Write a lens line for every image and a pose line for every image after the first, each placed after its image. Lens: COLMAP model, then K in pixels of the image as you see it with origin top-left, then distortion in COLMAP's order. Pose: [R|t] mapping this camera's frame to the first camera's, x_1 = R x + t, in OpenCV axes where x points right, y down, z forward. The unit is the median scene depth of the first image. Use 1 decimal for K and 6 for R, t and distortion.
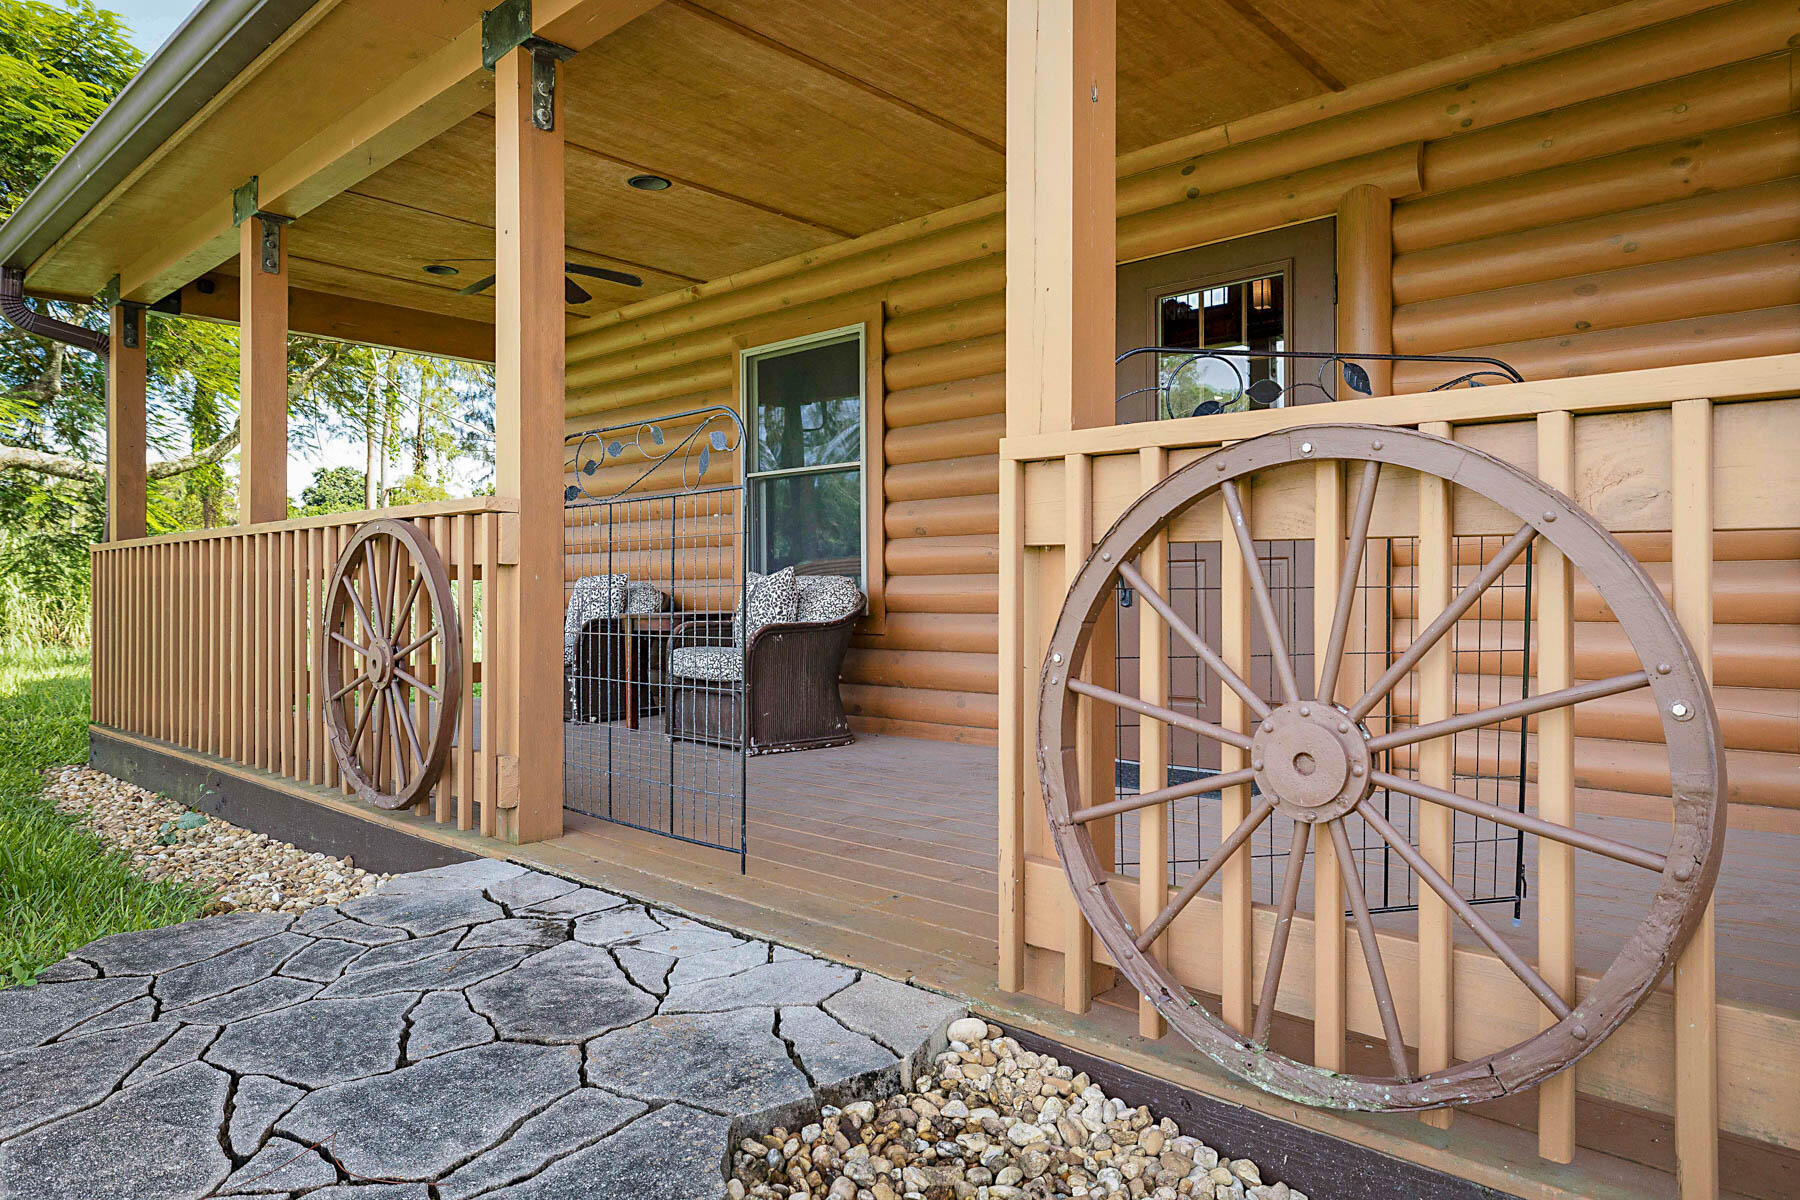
lens RADIAL K [[1153.7, 0, 900.0], [0, 1153.7, 600.0], [0, 0, 1]] dist [-0.003096, -0.000676]
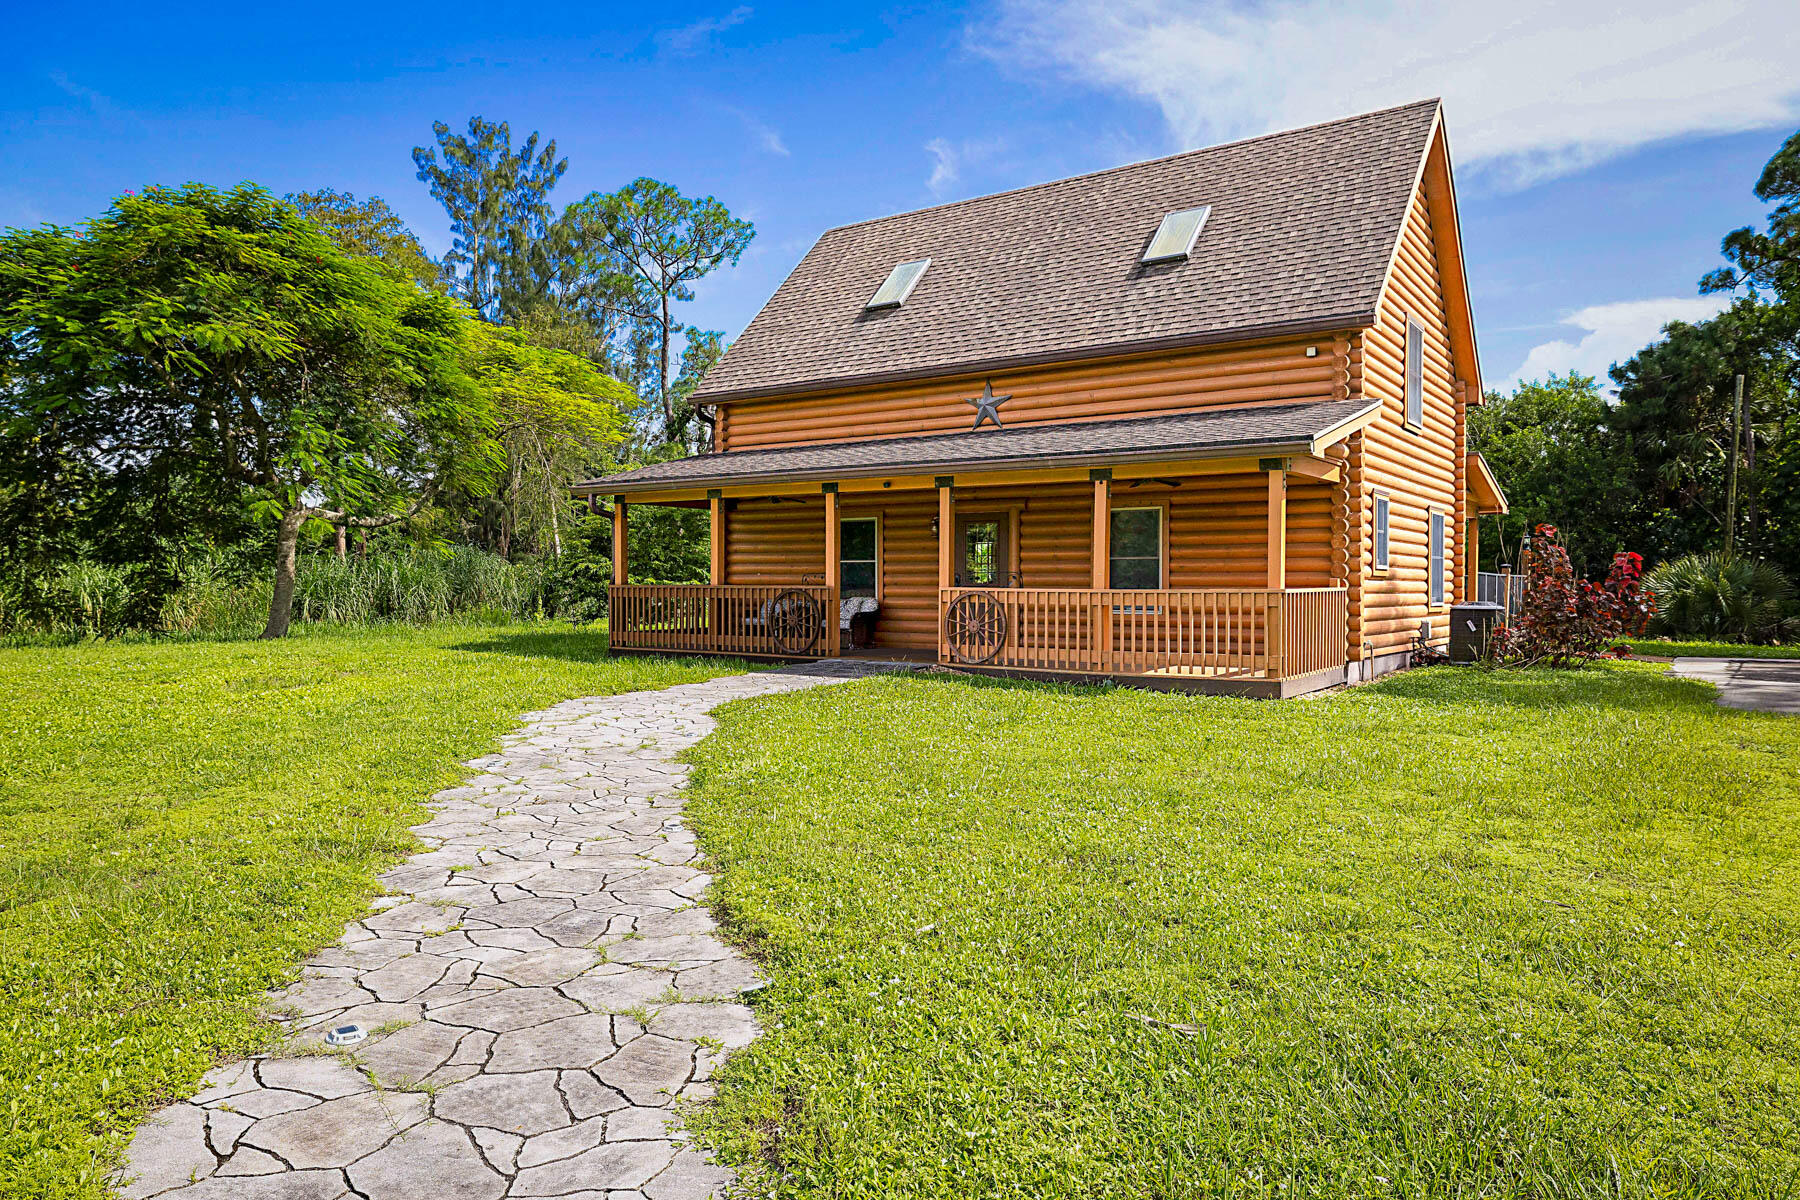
lens RADIAL K [[1175.1, 0, 900.0], [0, 1175.1, 600.0], [0, 0, 1]] dist [0.002670, 0.000527]
pose [[0.991195, 0.000052, 0.132410, -0.563873], [-0.001363, 0.999951, 0.009804, -0.063296], [-0.132403, -0.009898, 0.991147, -3.135295]]
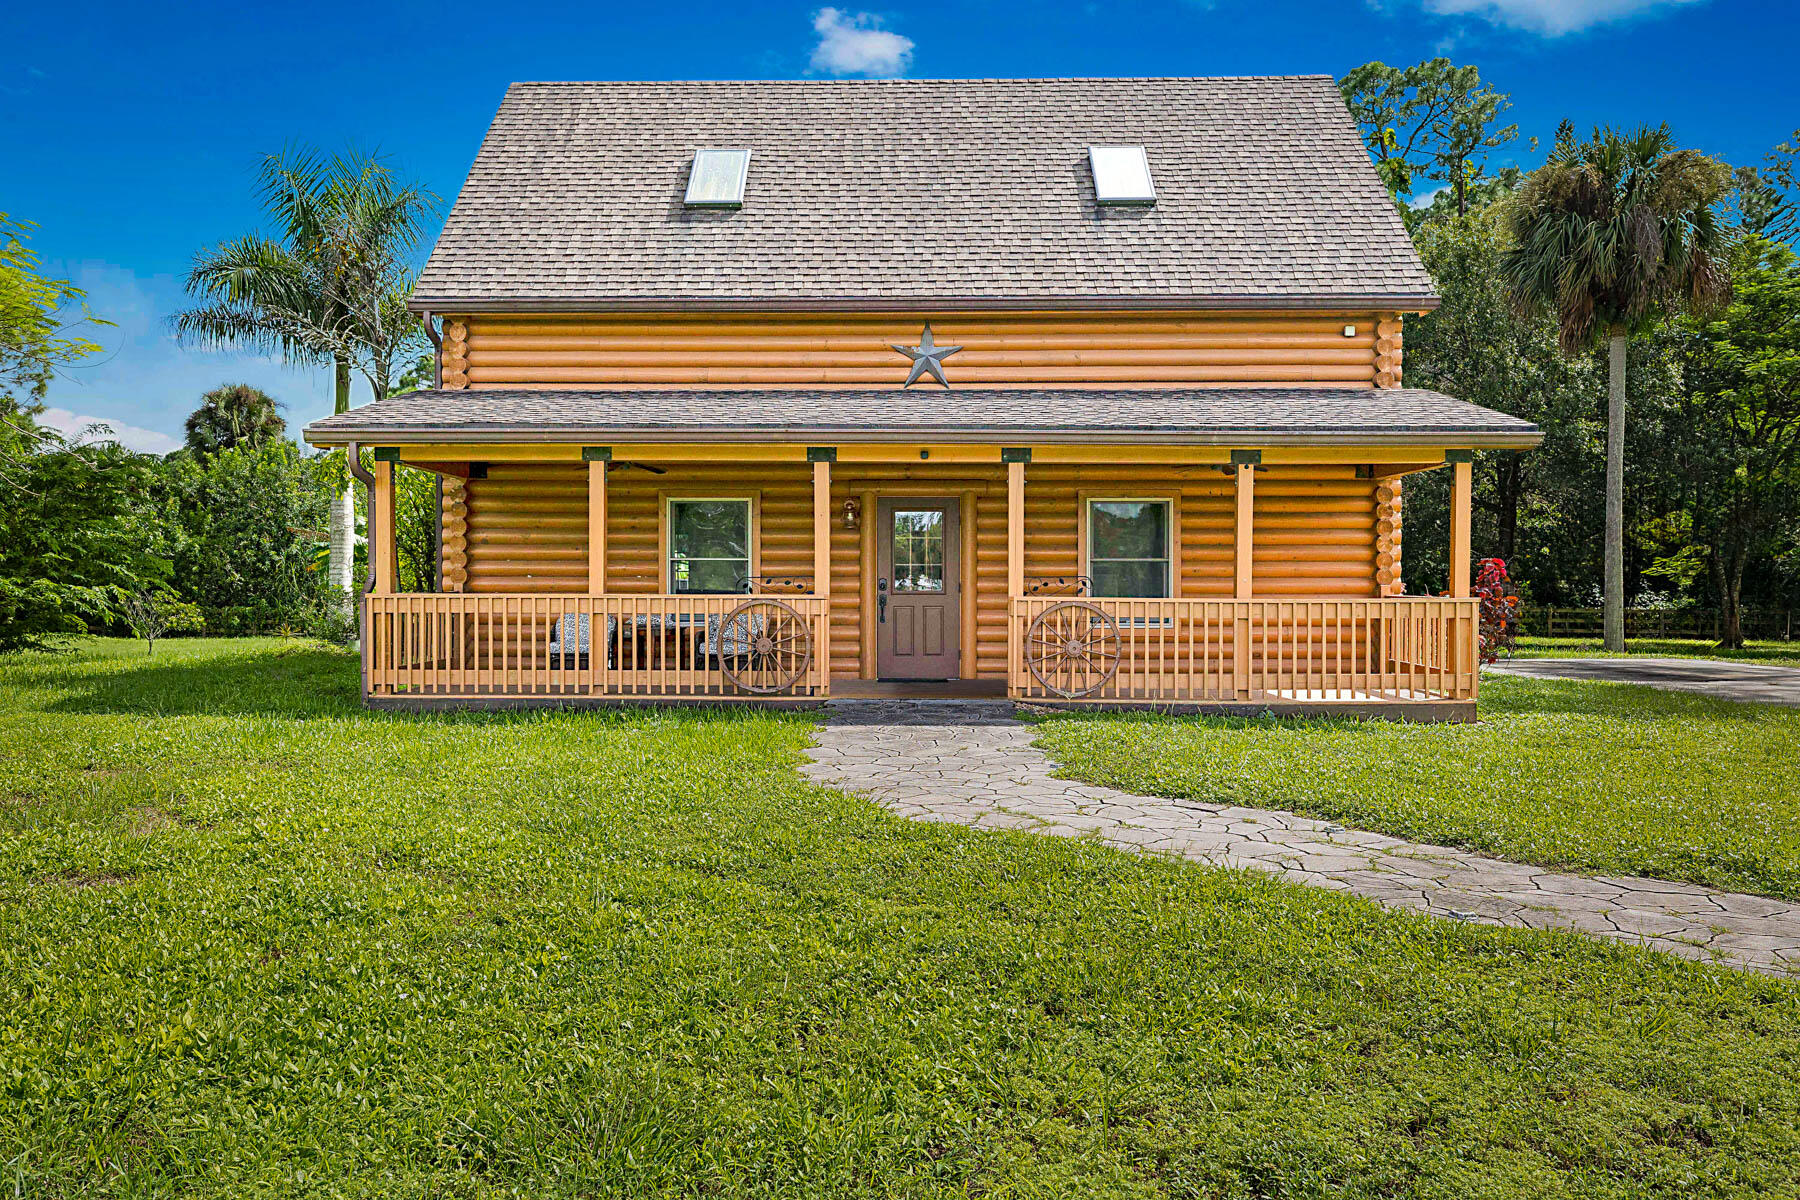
lens RADIAL K [[1308.6, 0, 900.0], [0, 1308.6, 644.7], [0, 0, 1]] dist [0.001012, -0.000173]
pose [[0.755571, -0.026200, 0.654542, -2.140617], [0.000633, 0.999229, 0.039267, -0.075955], [-0.655066, -0.029255, 0.755005, -1.632024]]
